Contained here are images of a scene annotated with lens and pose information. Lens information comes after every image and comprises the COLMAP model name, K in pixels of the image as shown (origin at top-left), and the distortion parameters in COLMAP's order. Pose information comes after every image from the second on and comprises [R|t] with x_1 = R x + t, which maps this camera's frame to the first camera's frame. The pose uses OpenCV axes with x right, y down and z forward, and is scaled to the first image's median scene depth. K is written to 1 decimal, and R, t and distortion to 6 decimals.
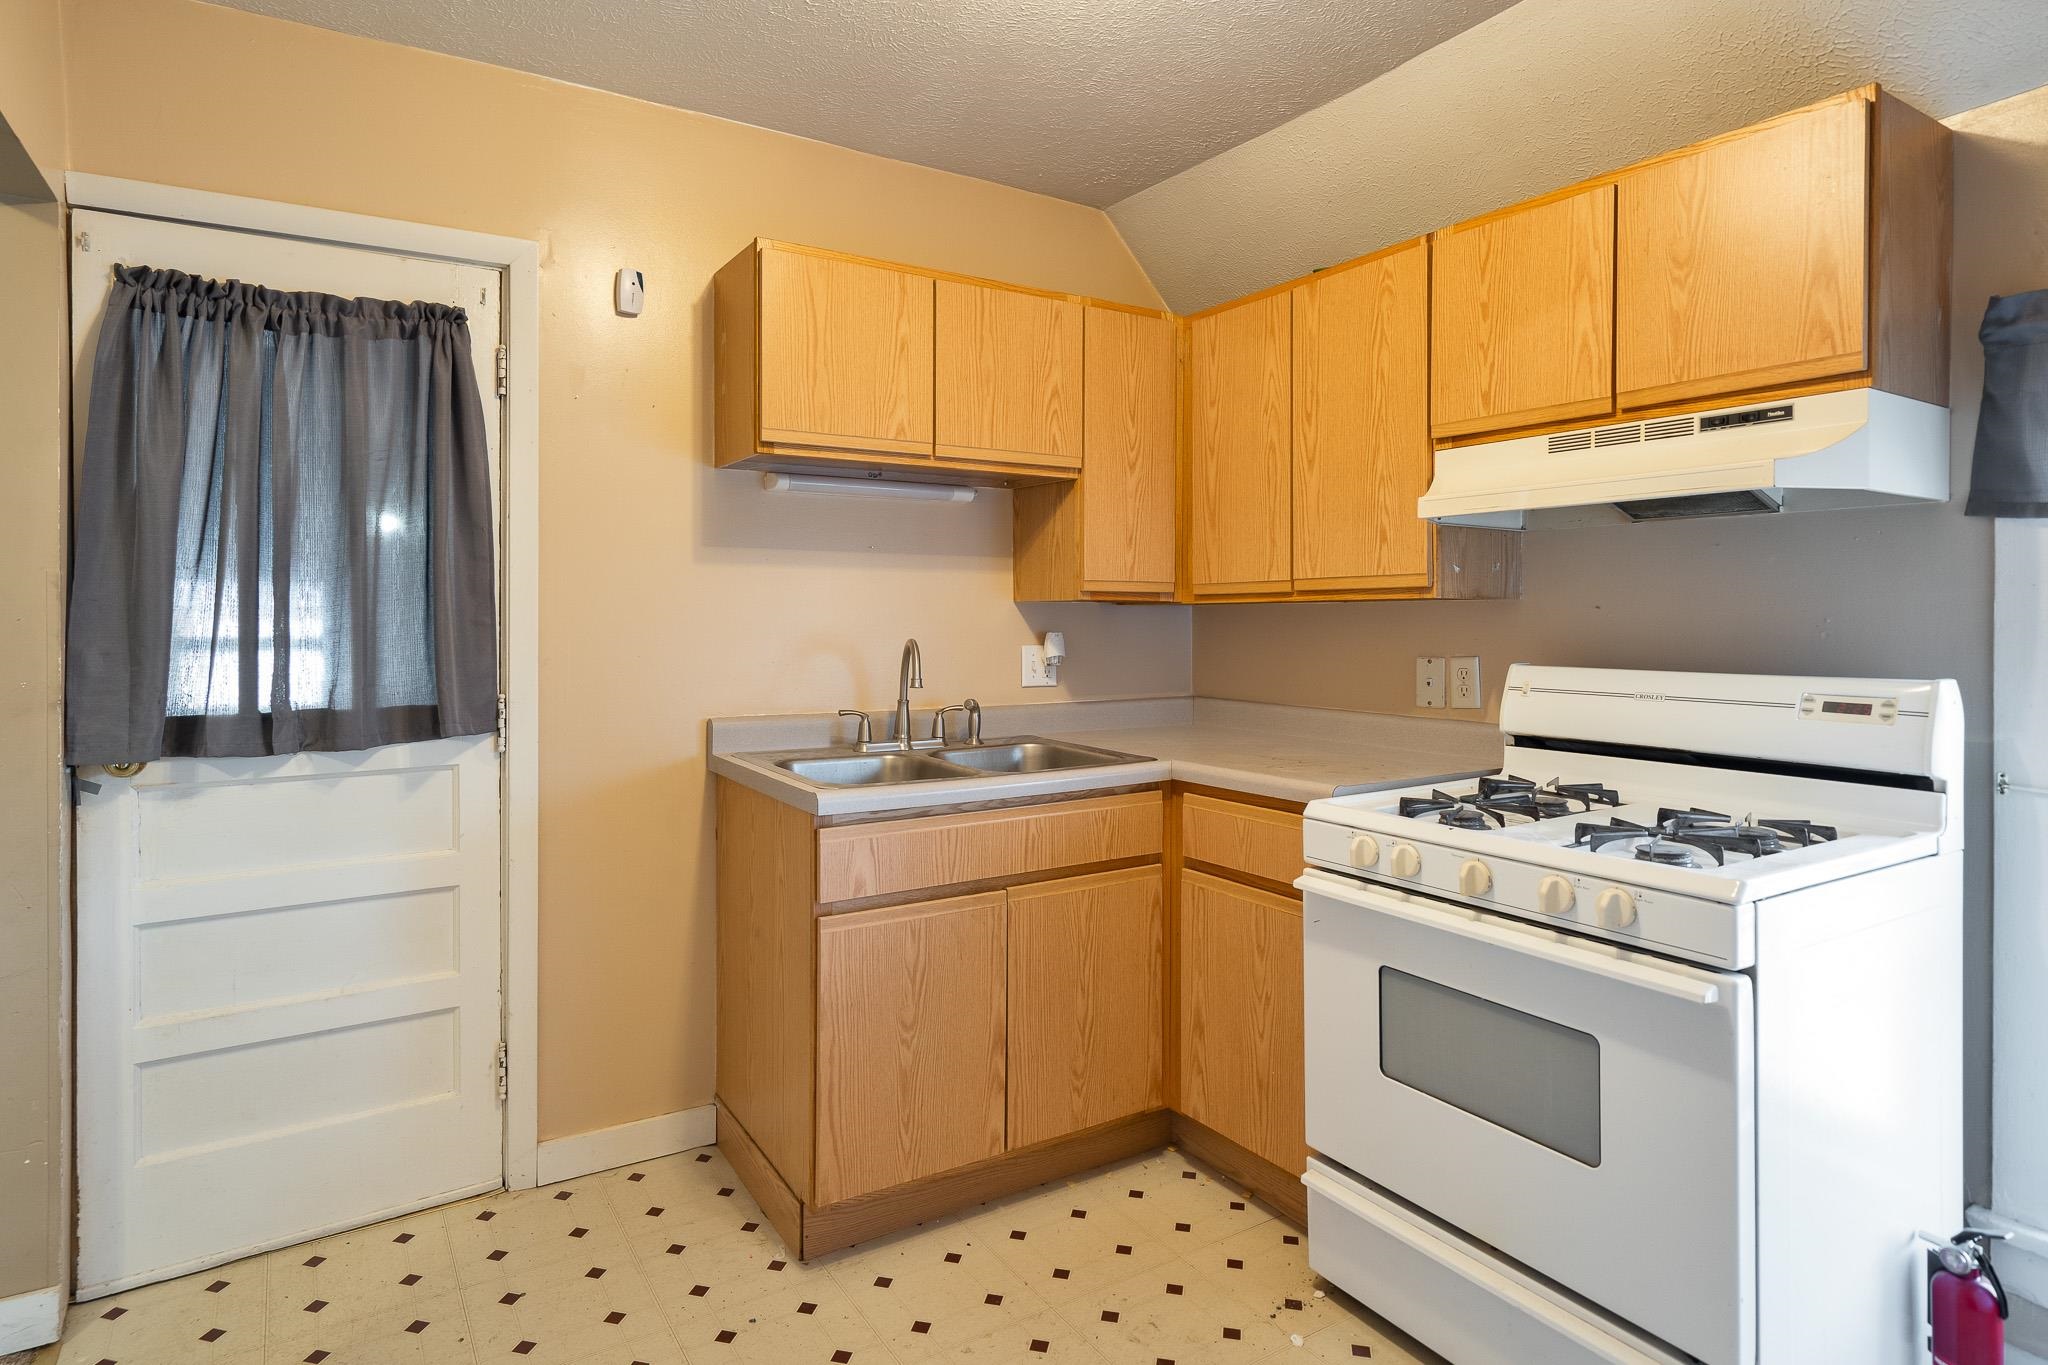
lens RADIAL K [[1099.9, 0, 1008.1], [0, 1099.9, 620.3], [0, 0, 1]] dist [0.018749, 0.000560]
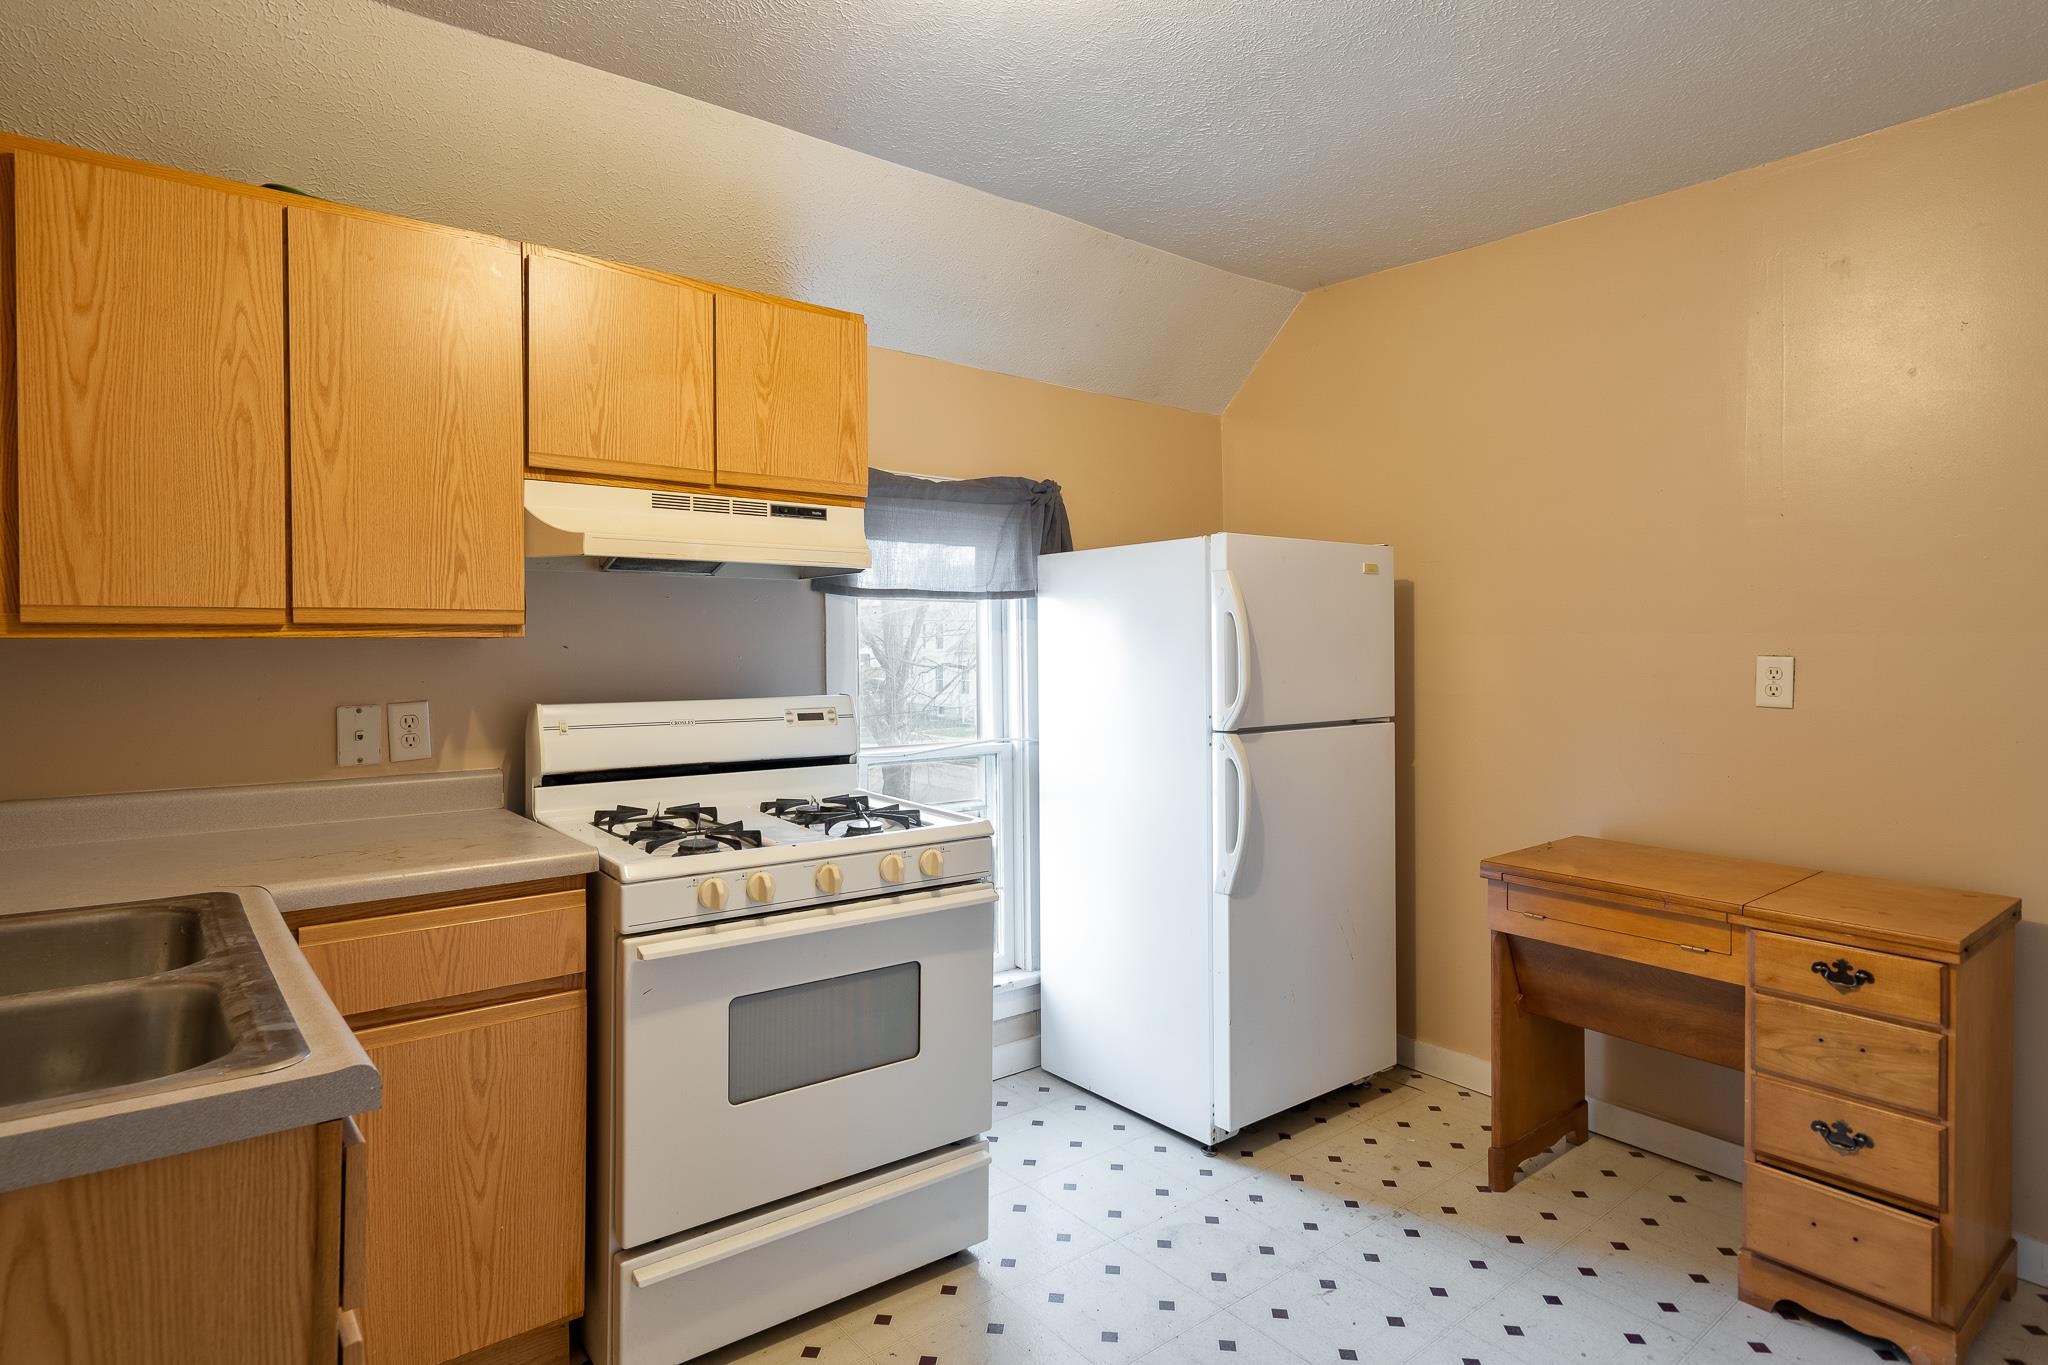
lens RADIAL K [[1099.9, 0, 994.0], [0, 1099.9, 647.7], [0, 0, 1]] dist [0.018749, 0.000560]
pose [[-0.068707, -0.000971, 0.997636, -0.630609], [0.005124, 0.999986, 0.001326, -0.011756], [-0.997624, 0.005203, -0.068701, 0.744379]]
